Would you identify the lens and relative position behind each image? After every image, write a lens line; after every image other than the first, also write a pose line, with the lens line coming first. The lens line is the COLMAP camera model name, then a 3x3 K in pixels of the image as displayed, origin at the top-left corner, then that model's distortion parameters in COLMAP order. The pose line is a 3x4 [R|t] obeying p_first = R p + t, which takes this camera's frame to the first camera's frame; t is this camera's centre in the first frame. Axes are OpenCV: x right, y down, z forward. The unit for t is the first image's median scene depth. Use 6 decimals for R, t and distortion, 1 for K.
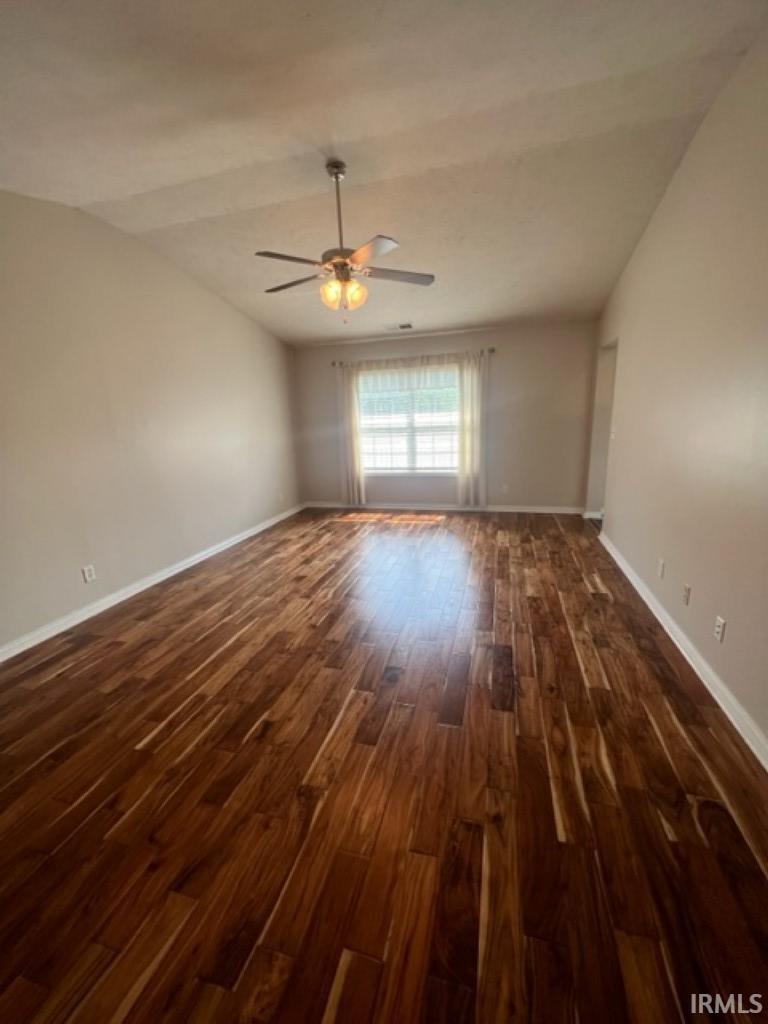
lens RADIAL K [[410.2, 0, 389.2], [0, 410.2, 512.3], [0, 0, 1]] dist [-0.002339, 0.001140]
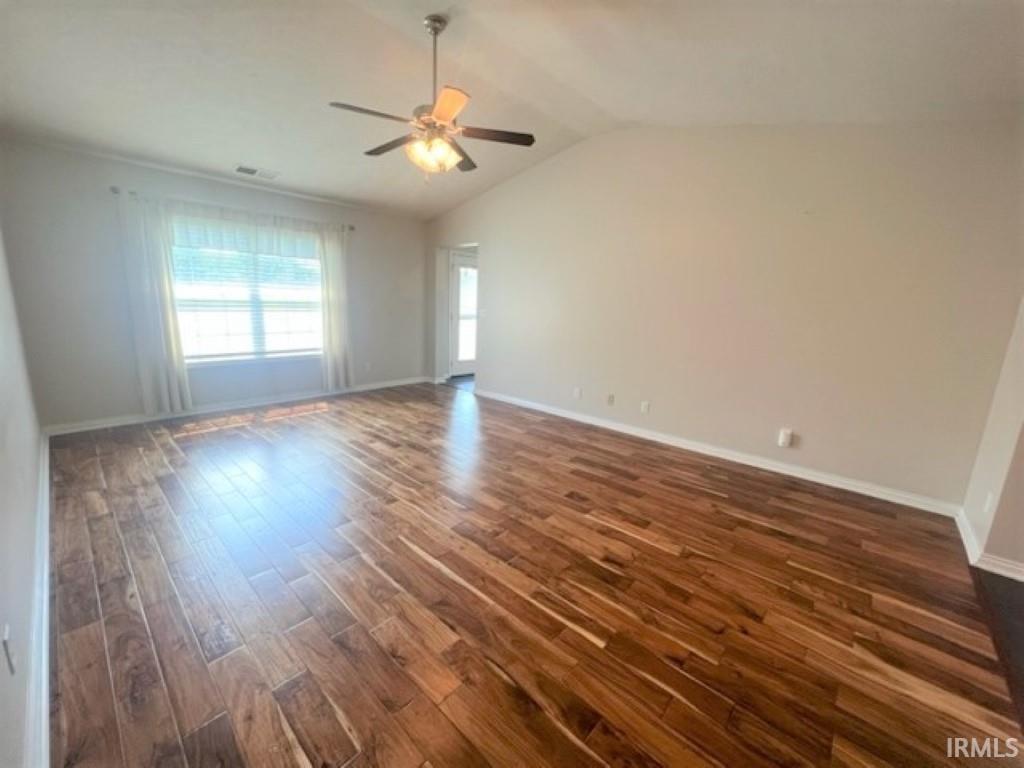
lens RADIAL K [[410.2, 0, 510.9], [0, 410.2, 383.0], [0, 0, 1]] dist [-0.002339, 0.001140]
pose [[0.445227, -0.121605, 0.887122, -1.009479], [0.157301, 0.985950, 0.056206, -0.040685], [-0.881493, 0.114521, 0.458100, 0.506932]]
